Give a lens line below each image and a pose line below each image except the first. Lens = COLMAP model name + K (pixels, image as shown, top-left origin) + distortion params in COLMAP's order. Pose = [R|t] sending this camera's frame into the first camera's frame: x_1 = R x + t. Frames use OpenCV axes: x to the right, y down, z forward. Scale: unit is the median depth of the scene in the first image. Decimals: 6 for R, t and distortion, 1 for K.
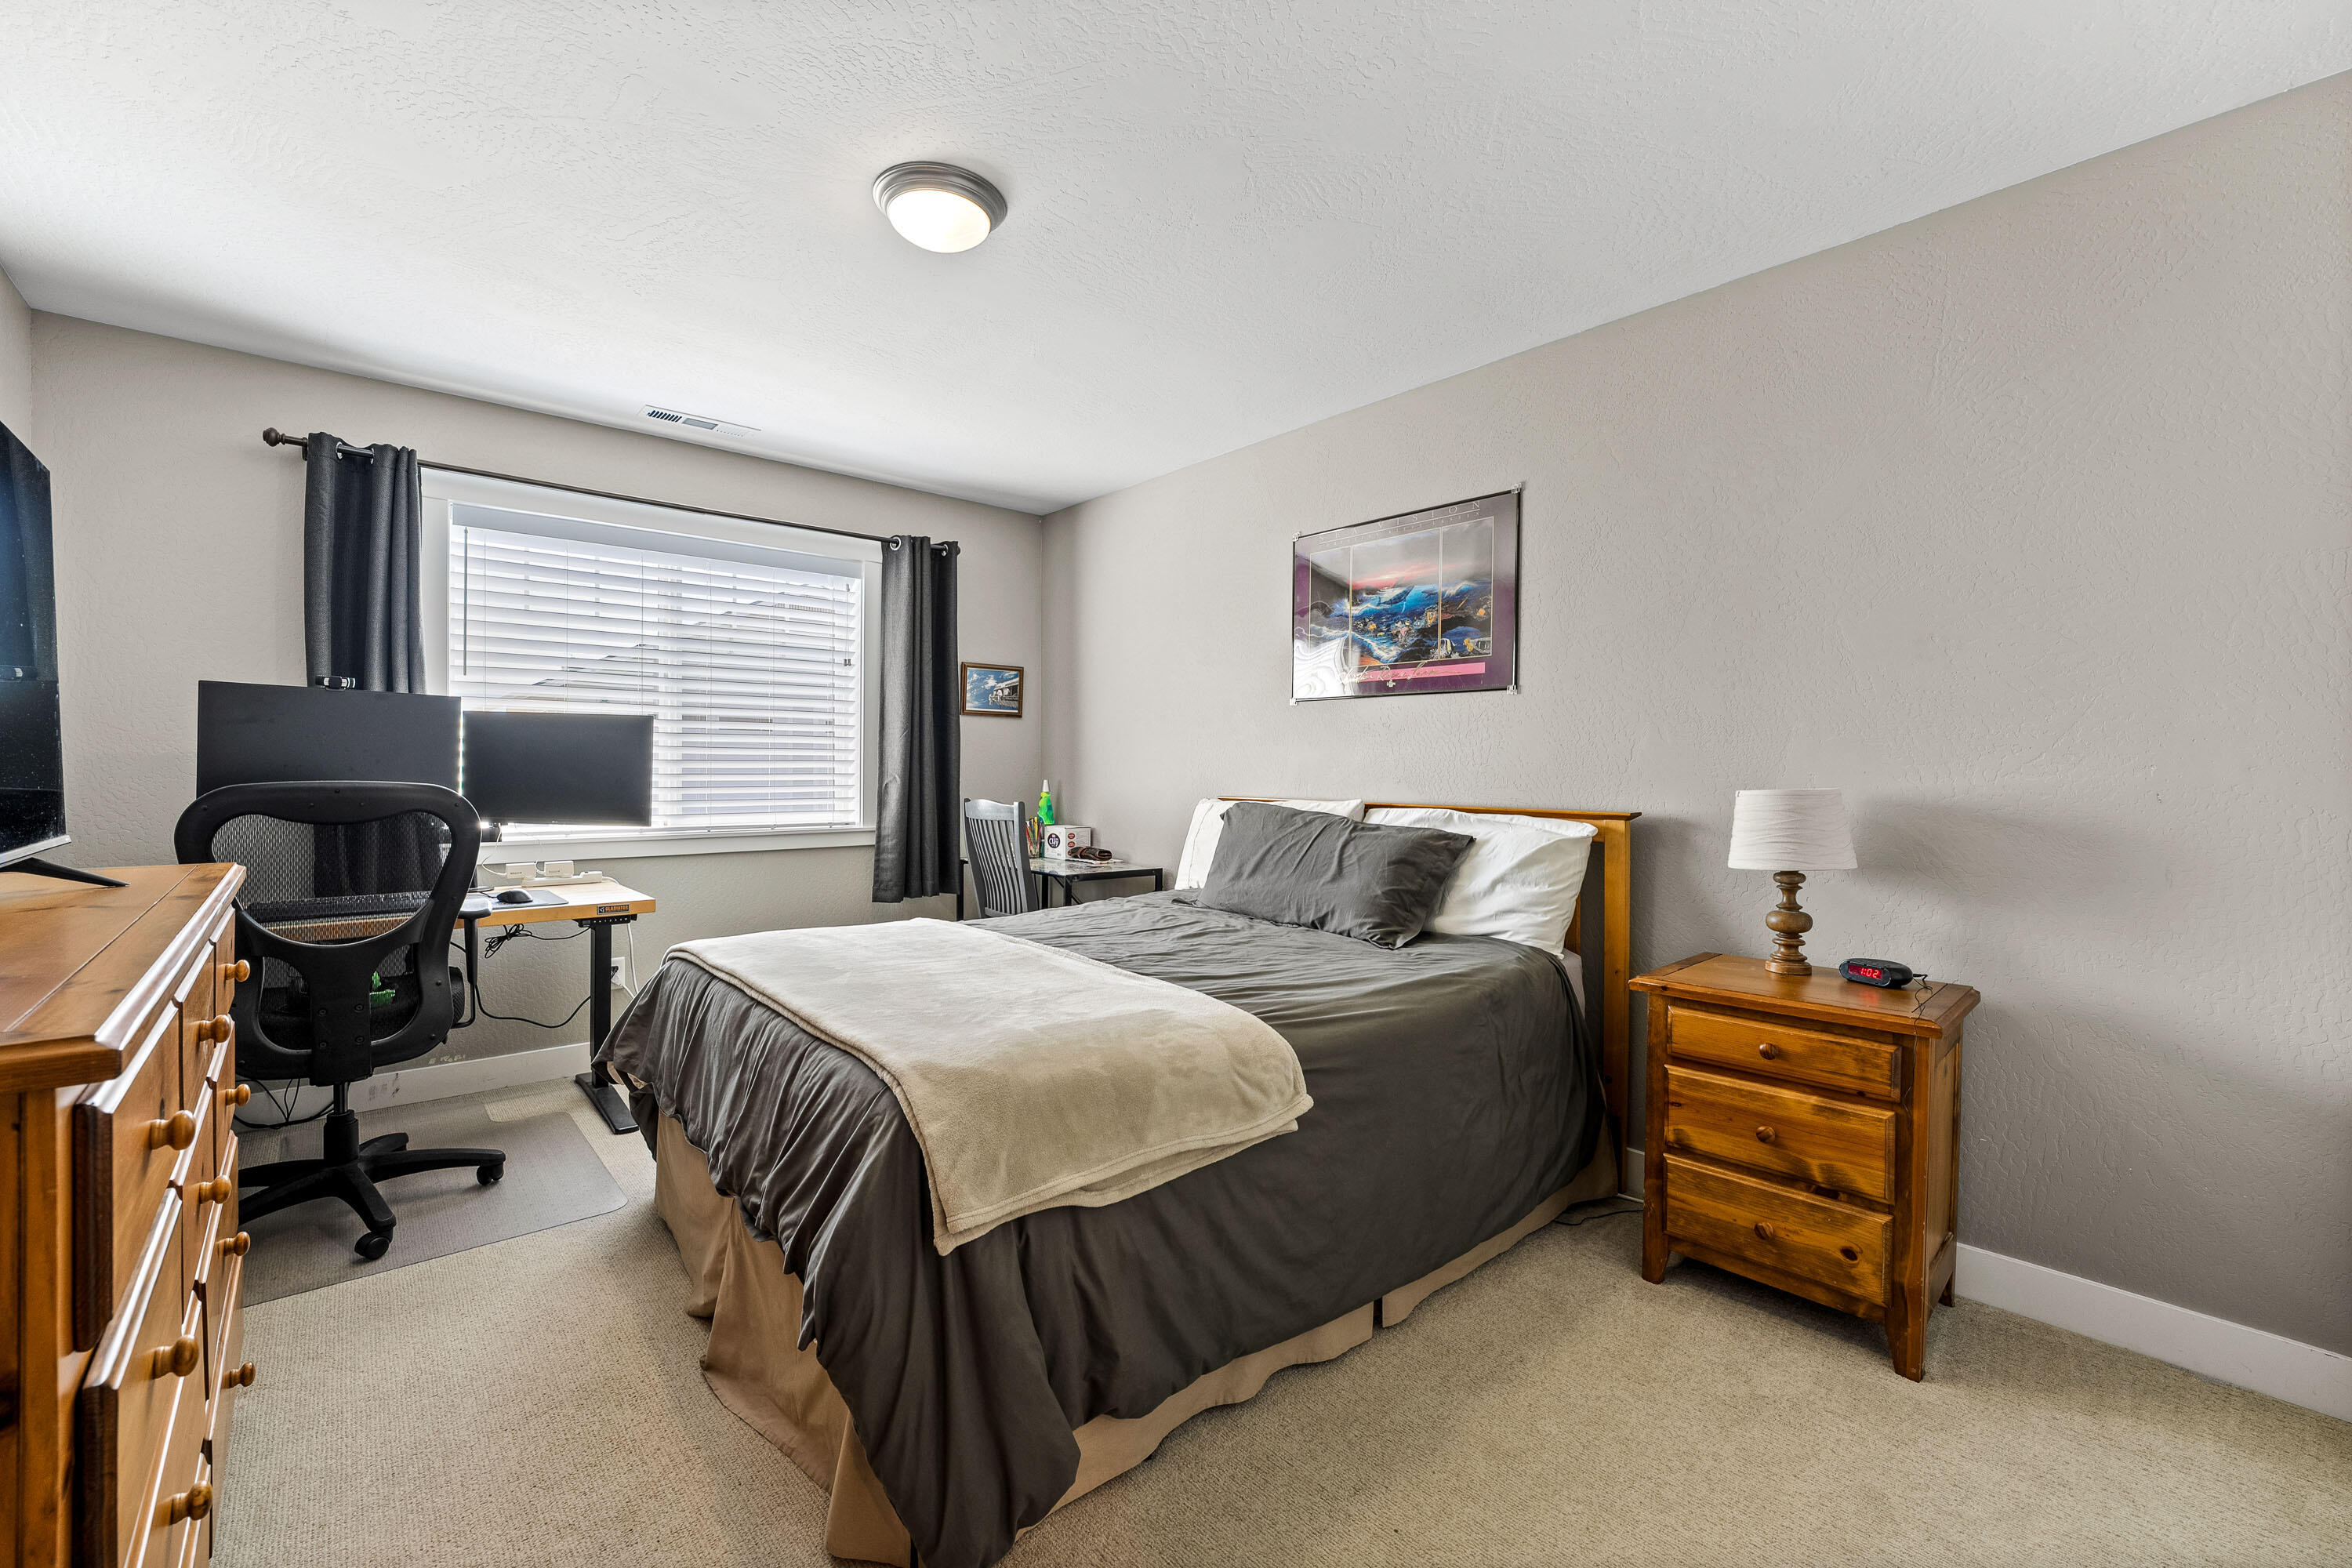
lens RADIAL K [[969.2, 0, 1161.1], [0, 969.2, 774.7], [0, 0, 1]] dist [-0.015793, 0.001988]
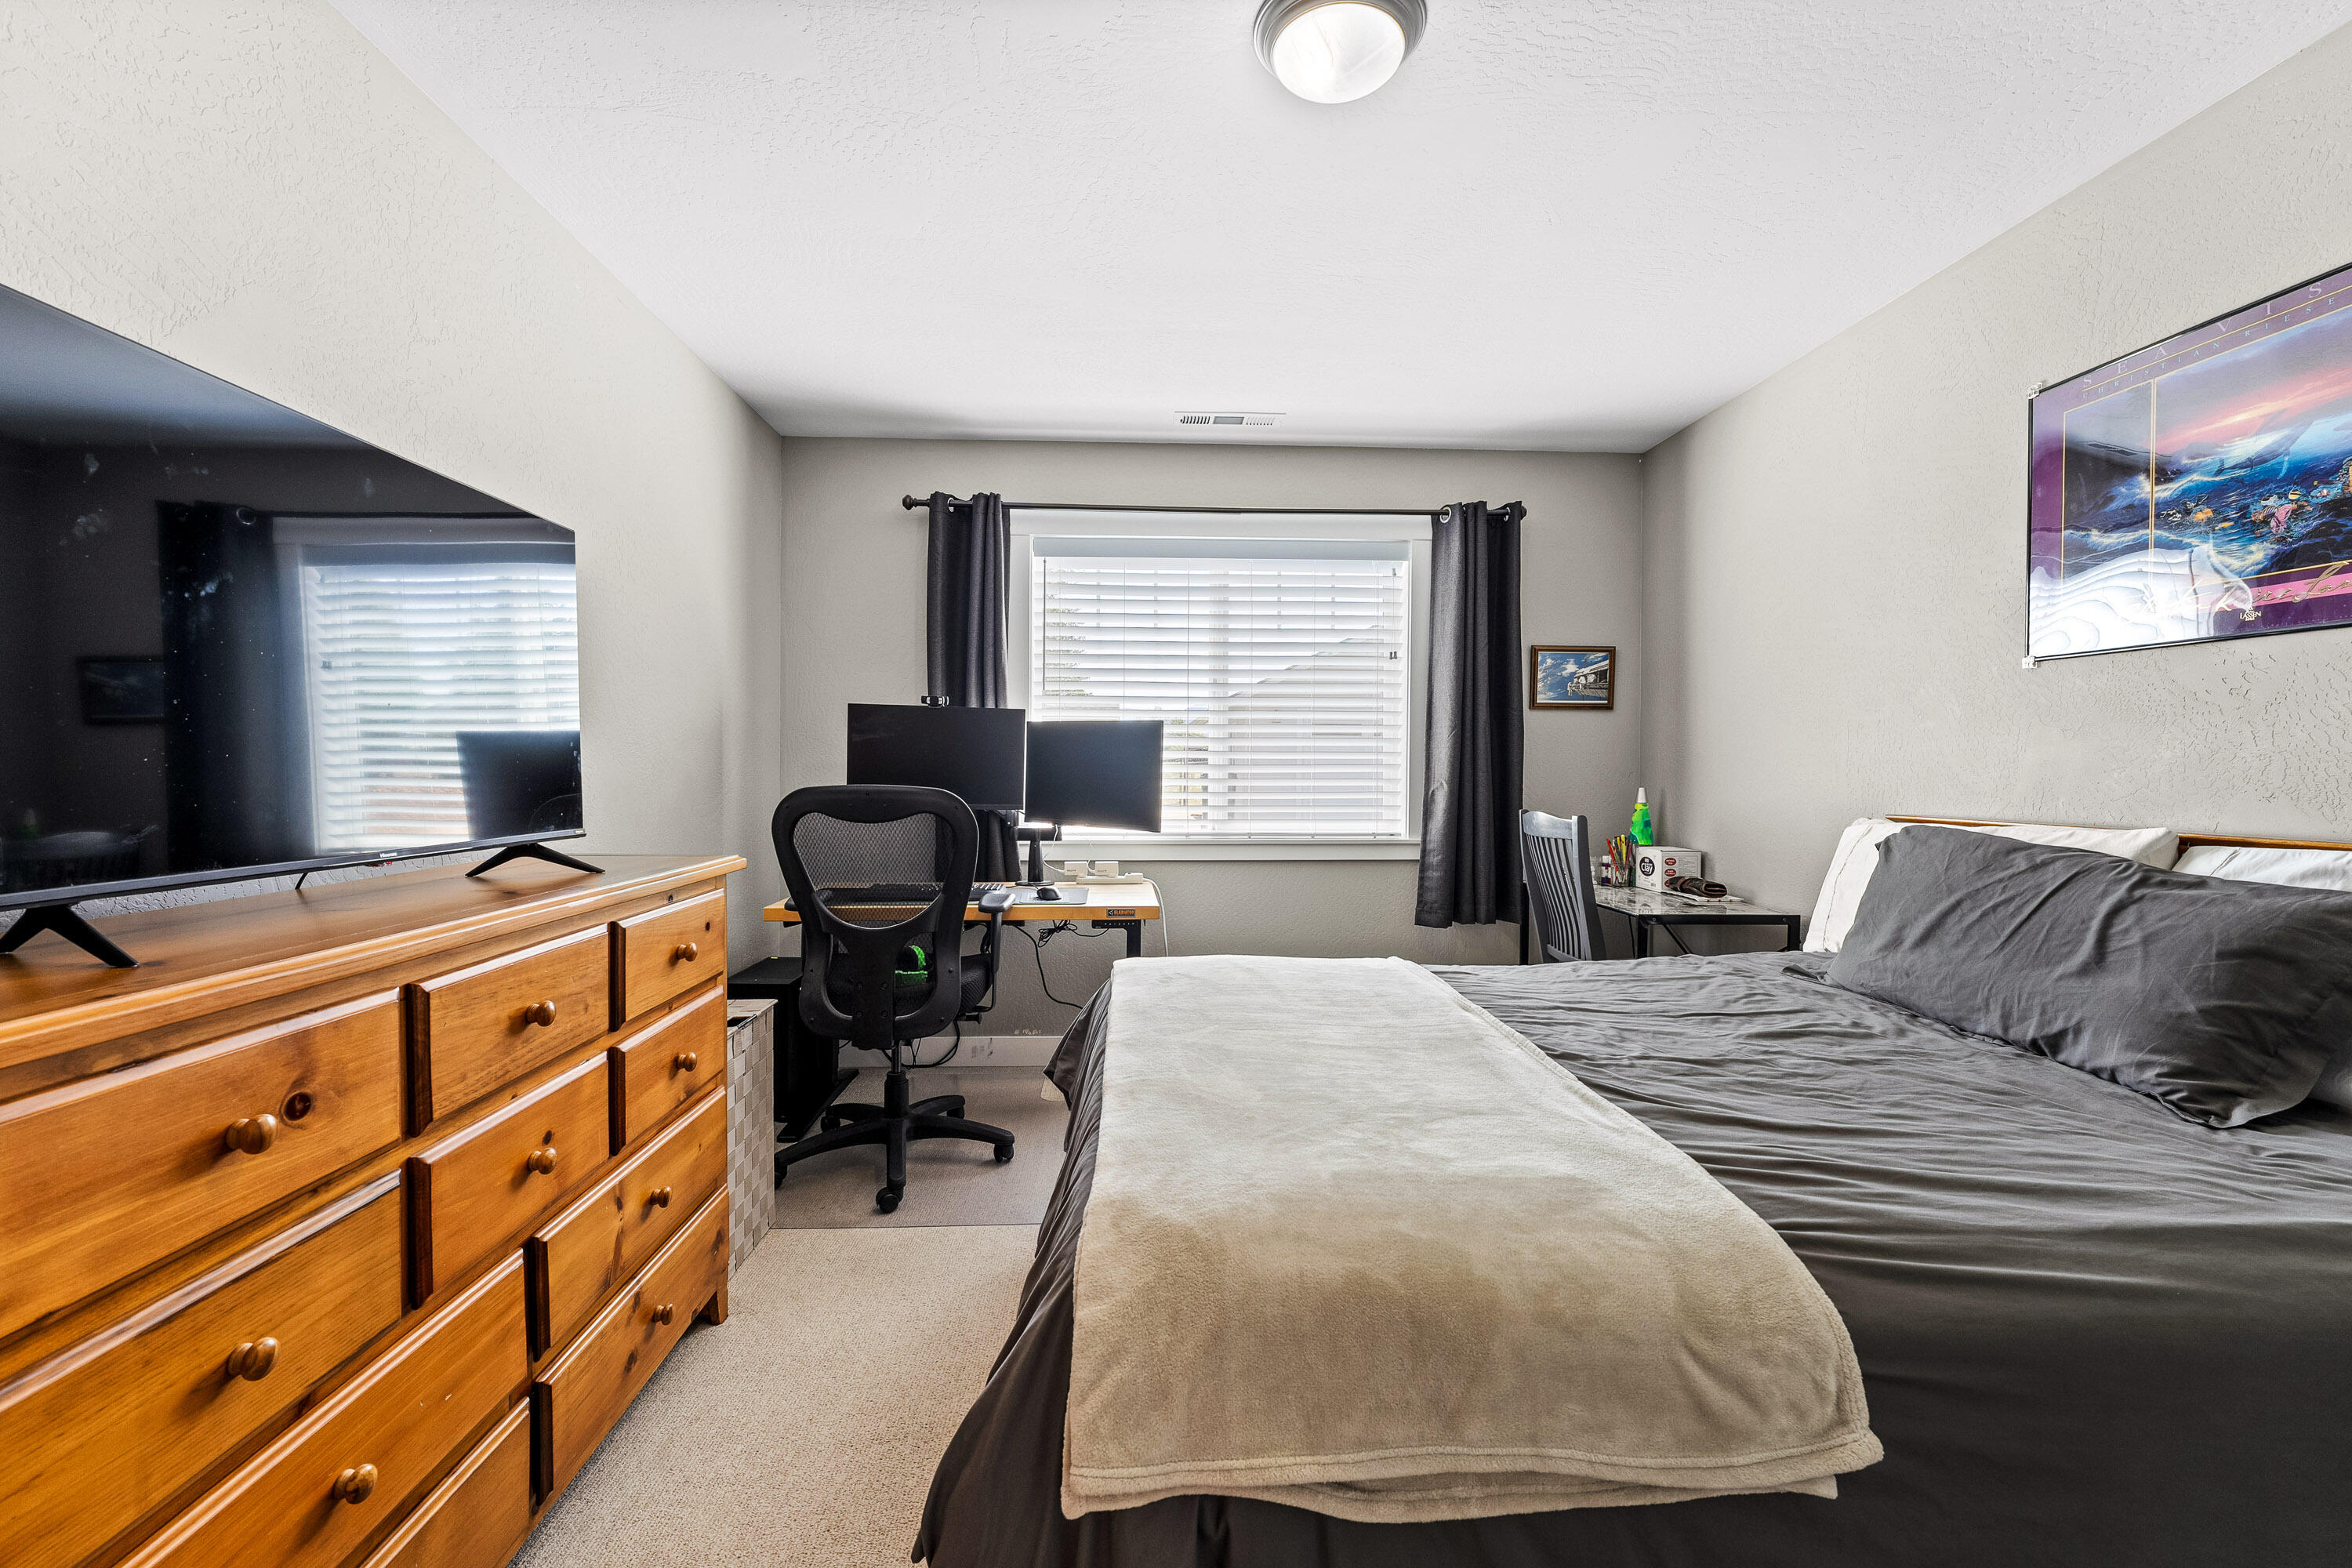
lens RADIAL K [[969.2, 0, 1179.5], [0, 969.2, 779.2], [0, 0, 1]] dist [-0.015793, 0.001988]
pose [[0.787959, 0.002702, -0.615722, 0.098640], [-0.003167, 0.999995, 0.000335, -0.000964], [0.615720, 0.001686, 0.787963, 0.226630]]
